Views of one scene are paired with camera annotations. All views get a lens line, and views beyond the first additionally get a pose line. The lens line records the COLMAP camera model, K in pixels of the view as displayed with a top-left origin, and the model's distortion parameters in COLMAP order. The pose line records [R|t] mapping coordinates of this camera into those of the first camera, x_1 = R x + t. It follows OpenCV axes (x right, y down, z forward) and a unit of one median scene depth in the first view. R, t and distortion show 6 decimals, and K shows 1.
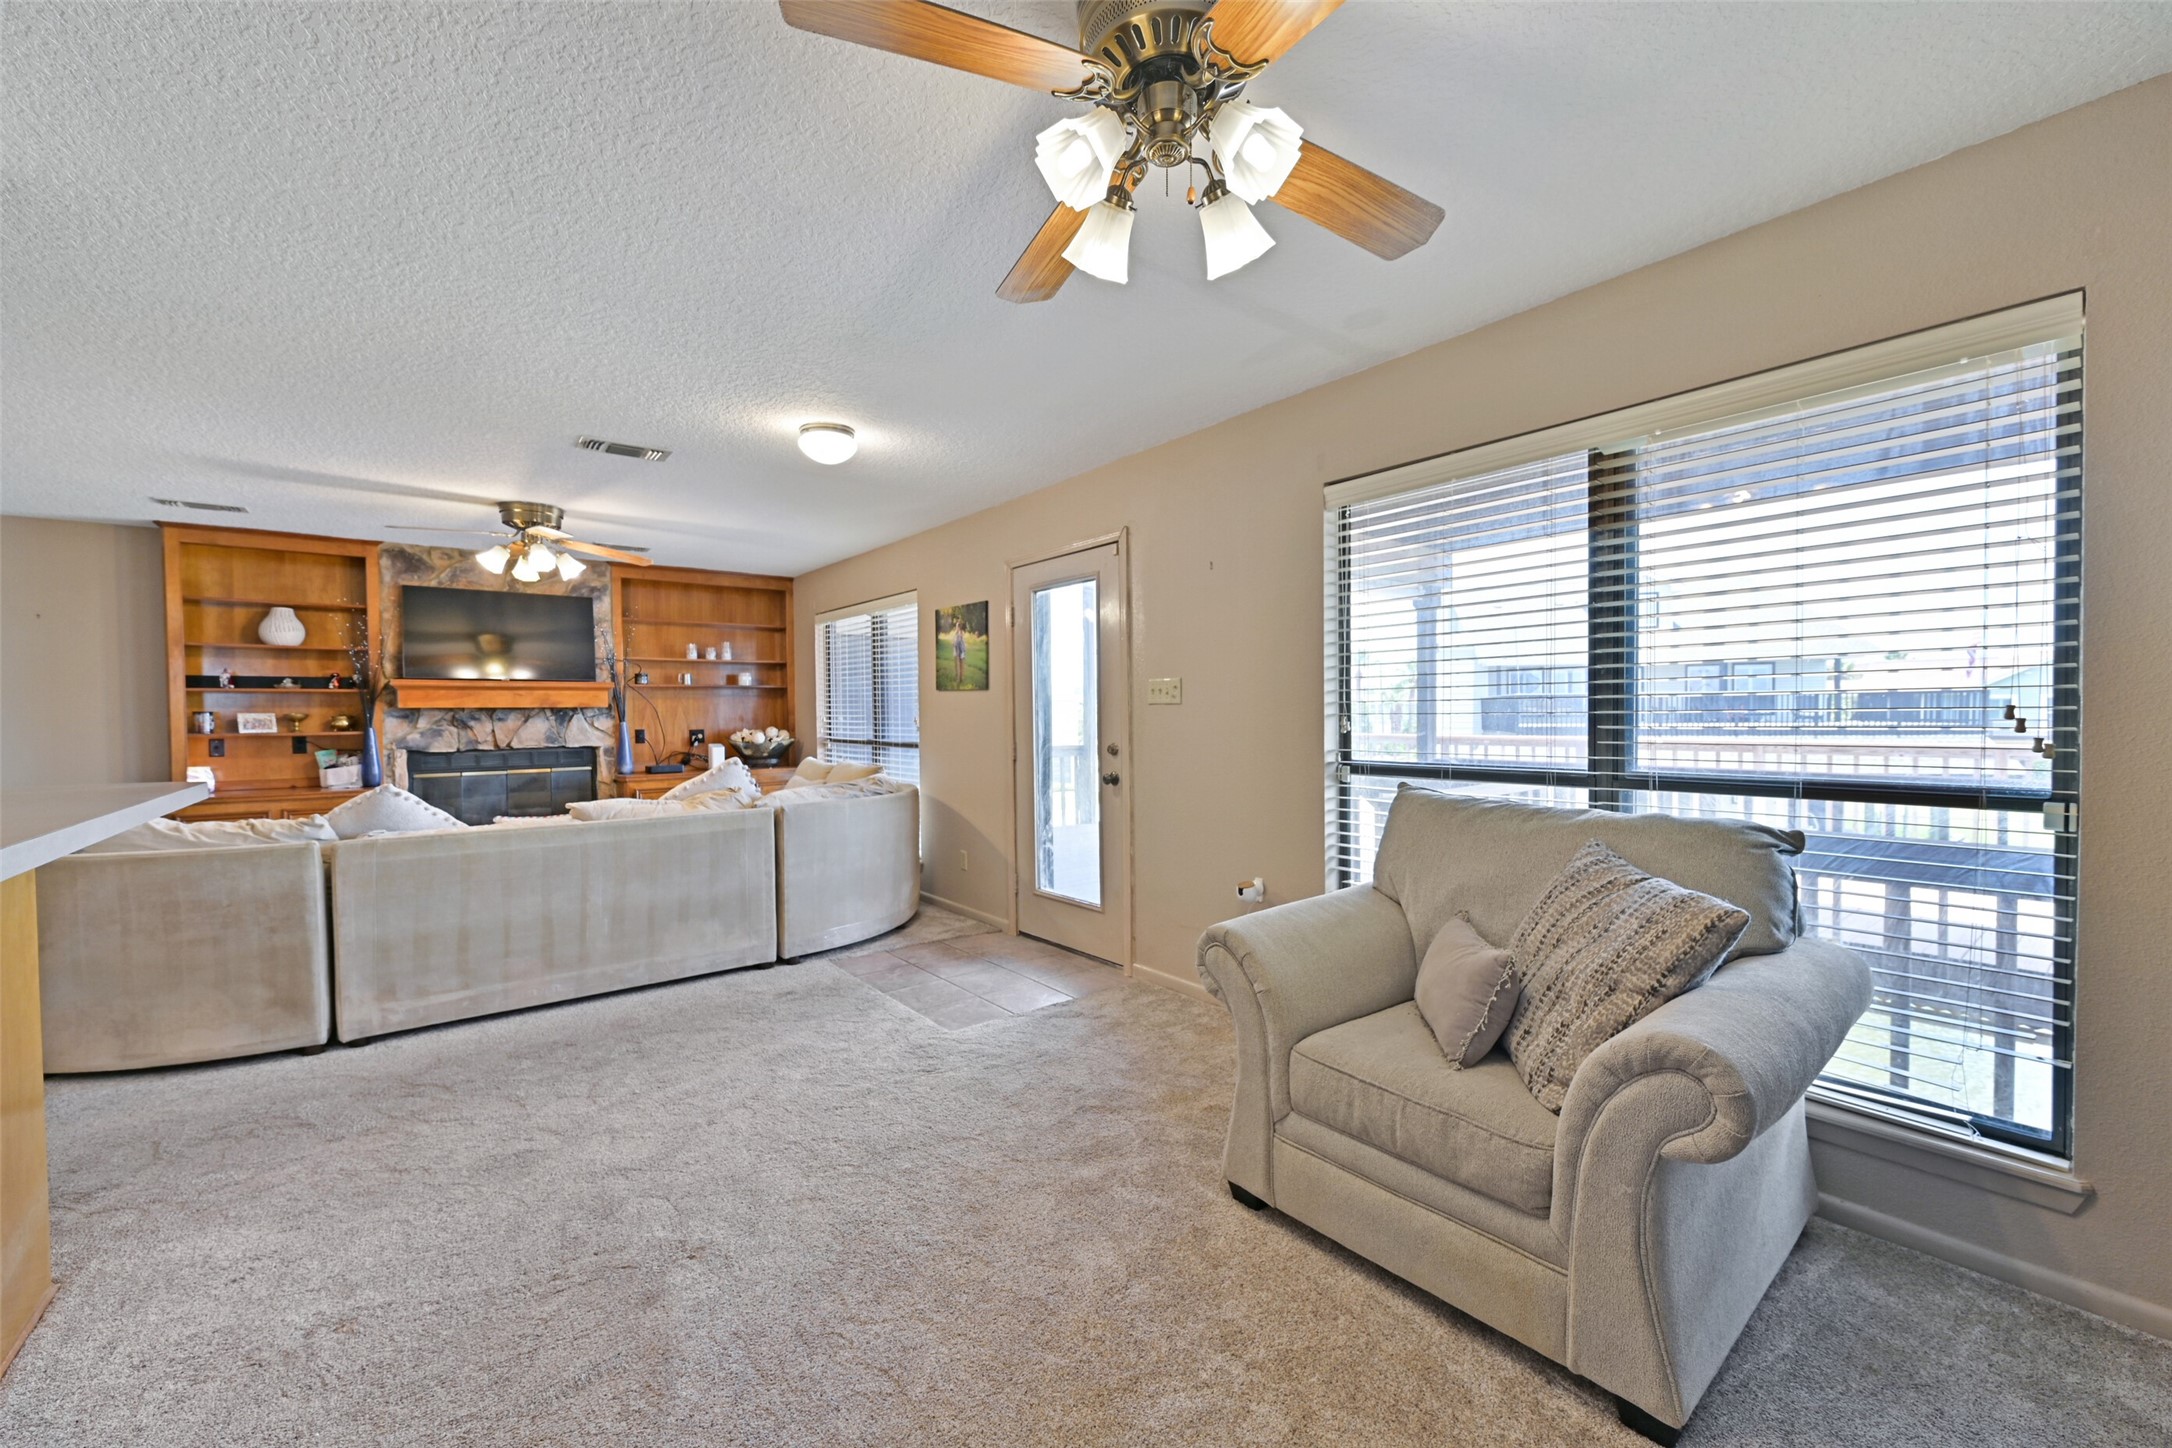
lens RADIAL K [[862.6, 0, 1095.7], [0, 862.6, 730.0], [0, 0, 1]] dist [-0.001693, -0.000046]
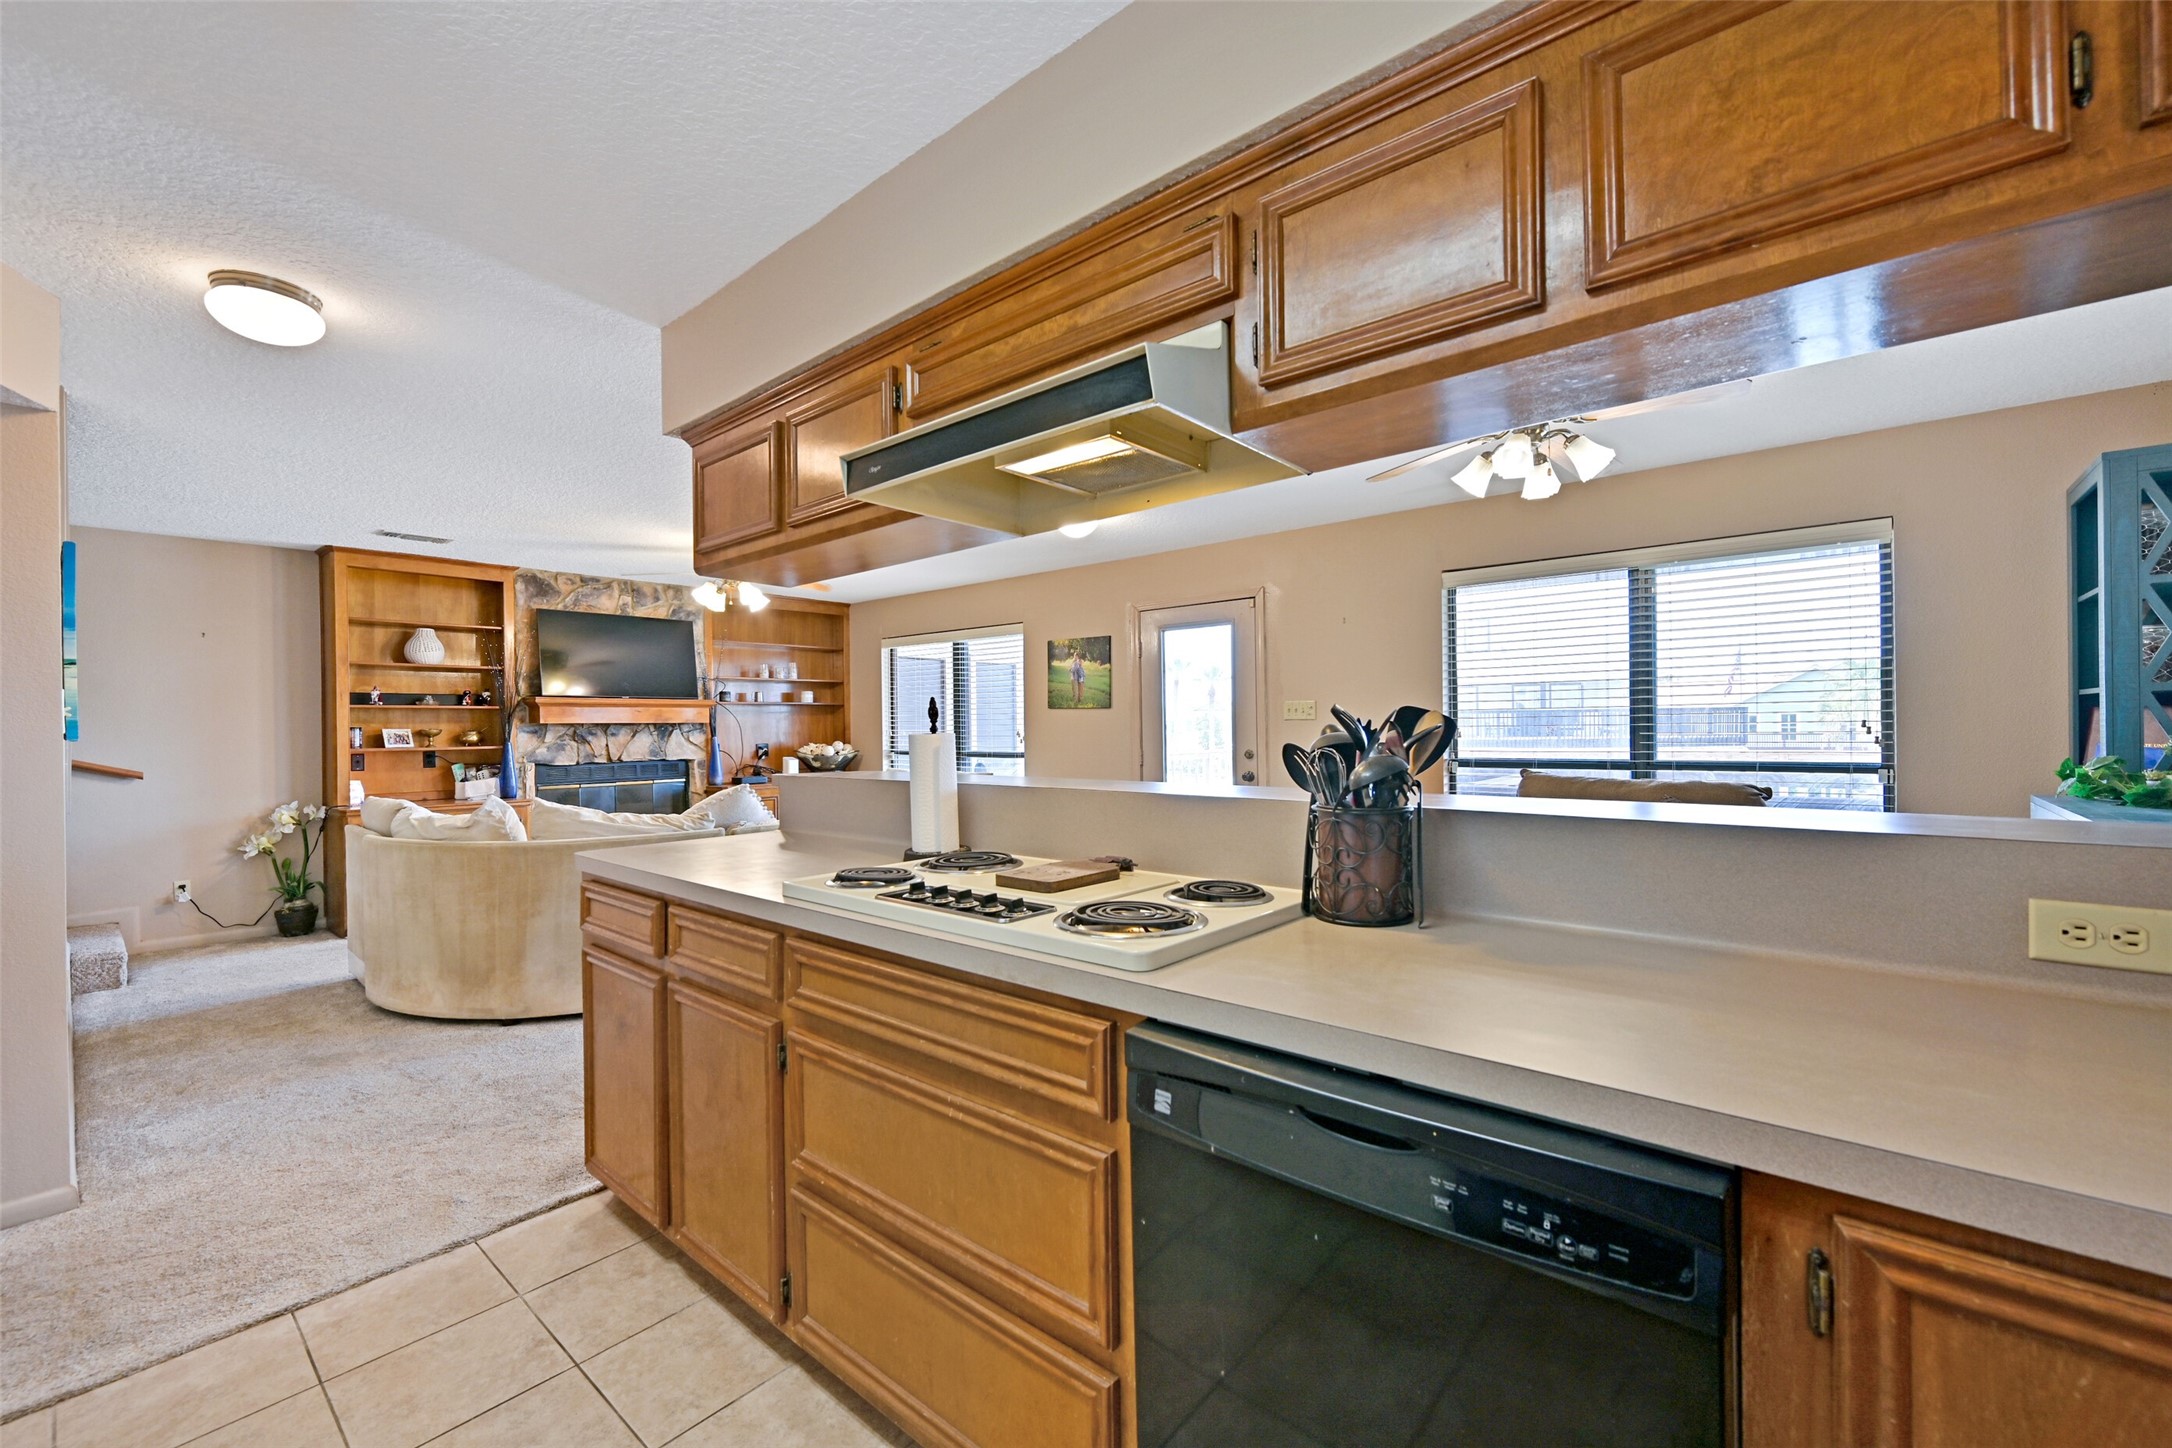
lens RADIAL K [[909.0, 0, 1094.9], [0, 909.0, 727.1], [0, 0, 1]] dist [0.002313, 0.000101]
pose [[0.982540, -0.001751, 0.186043, -0.337342], [0.005914, 0.999744, -0.021821, 0.007232], [-0.185957, 0.022541, 0.982299, -0.230971]]
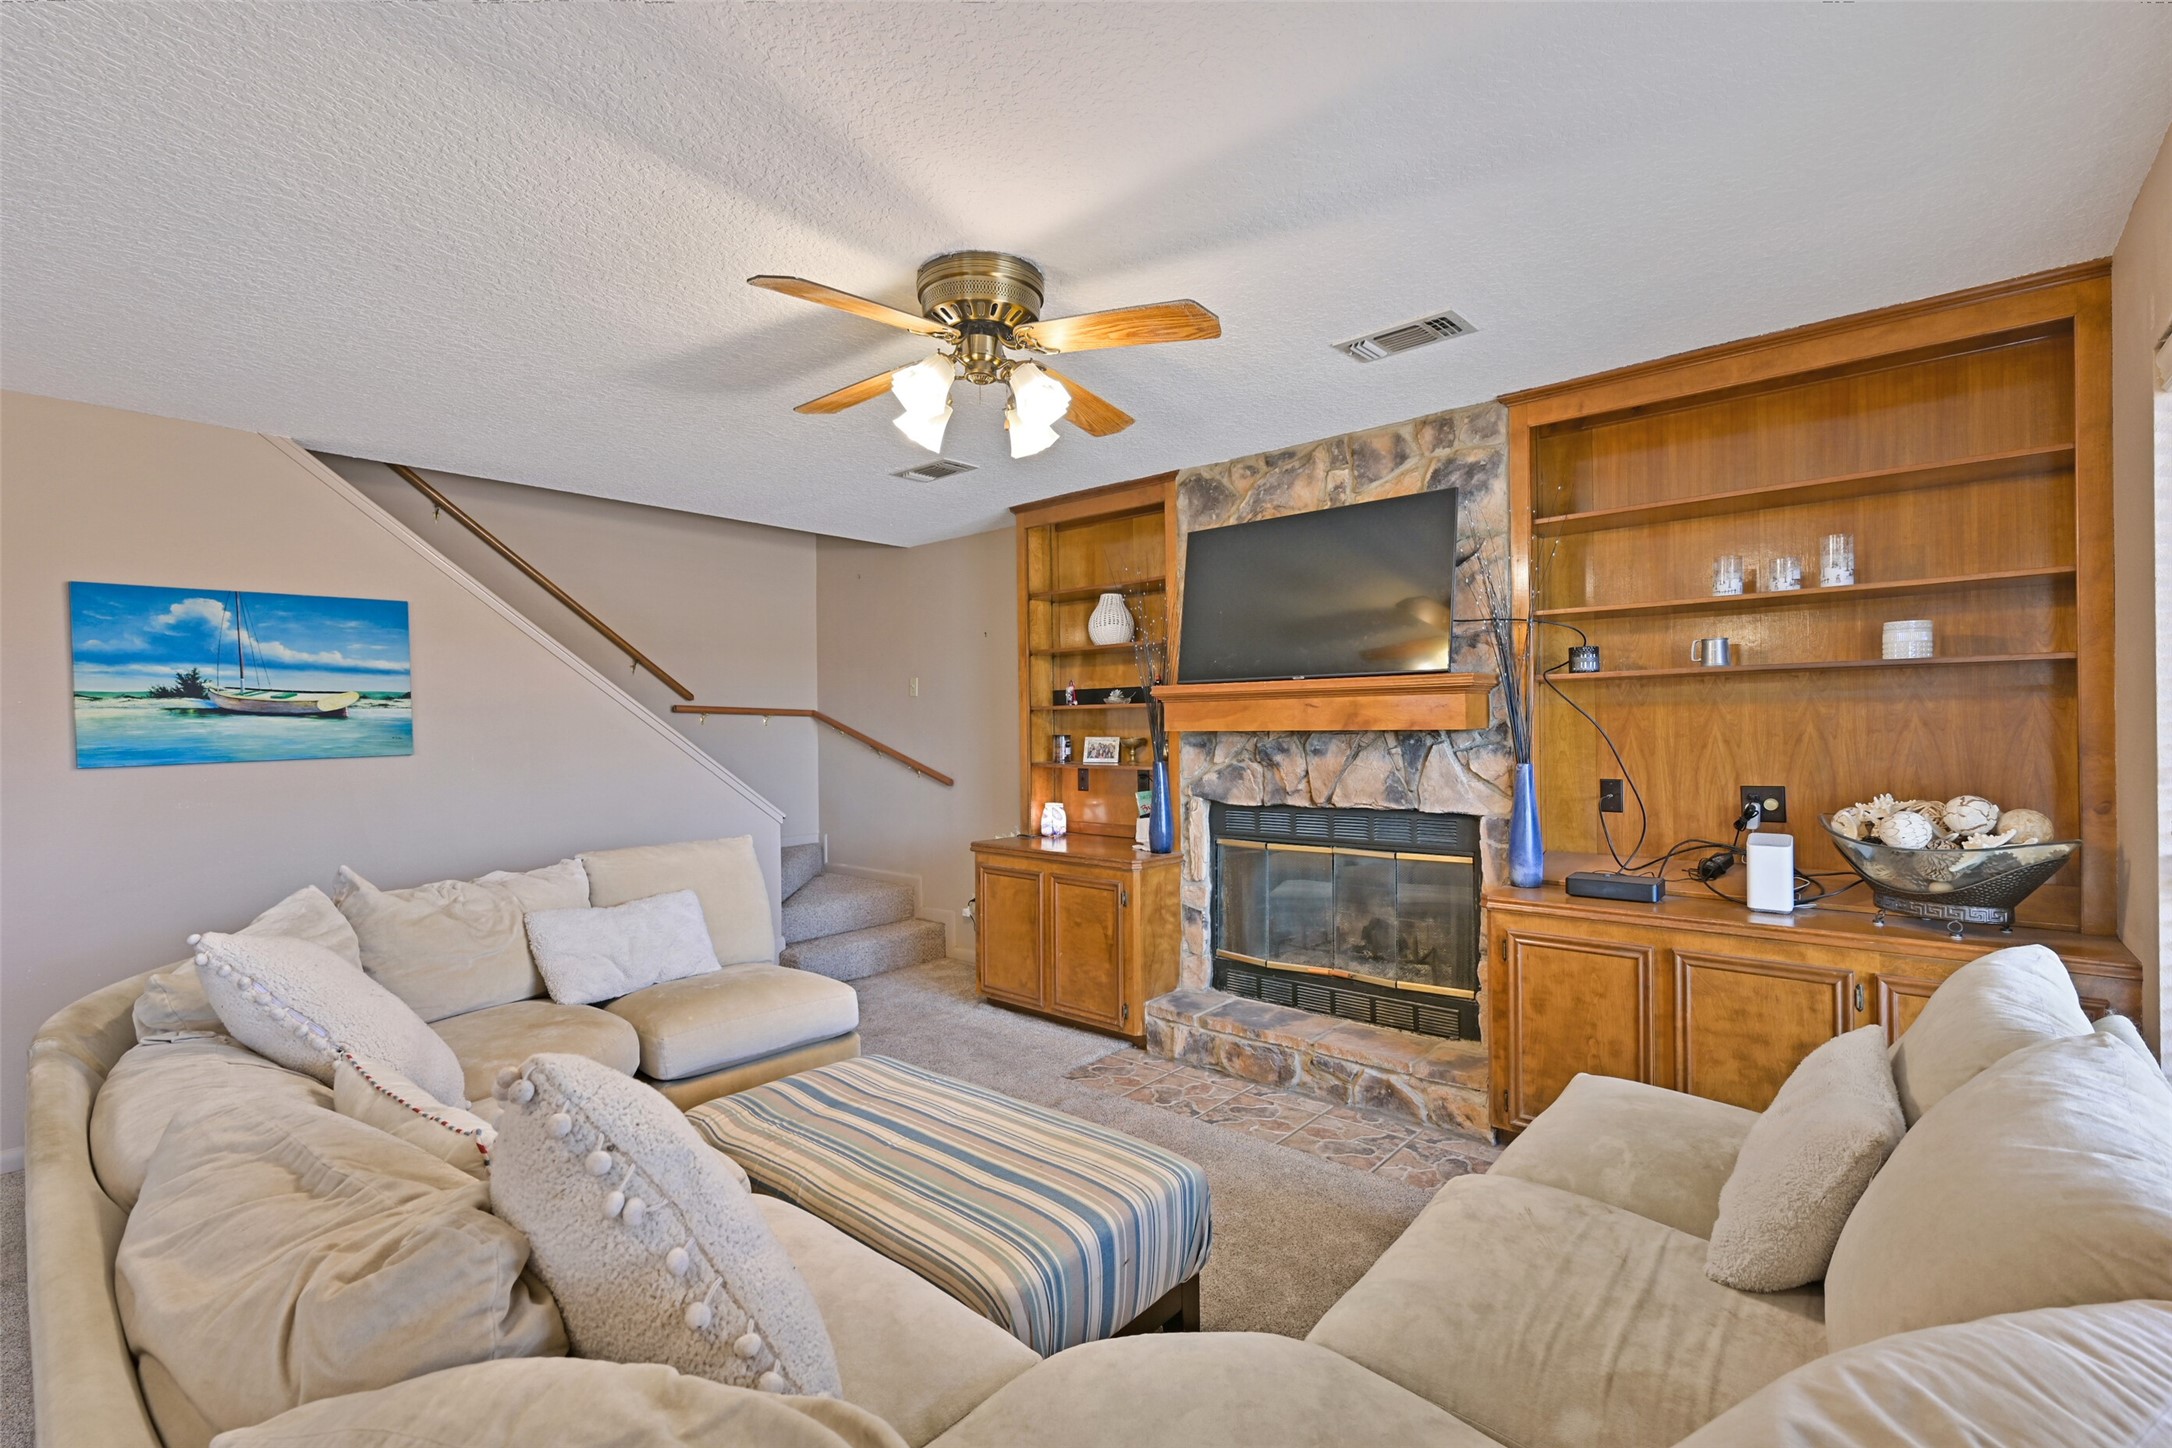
lens RADIAL K [[953.3, 0, 1099.4], [0, 953.3, 721.6], [0, 0, 1]] dist [-0.001110, -0.000132]
pose [[0.187261, 0.002662, -0.982307, -0.142859], [-0.010603, 0.999944, 0.000688, -0.032256], [0.982253, 0.010286, 0.187279, 0.810142]]
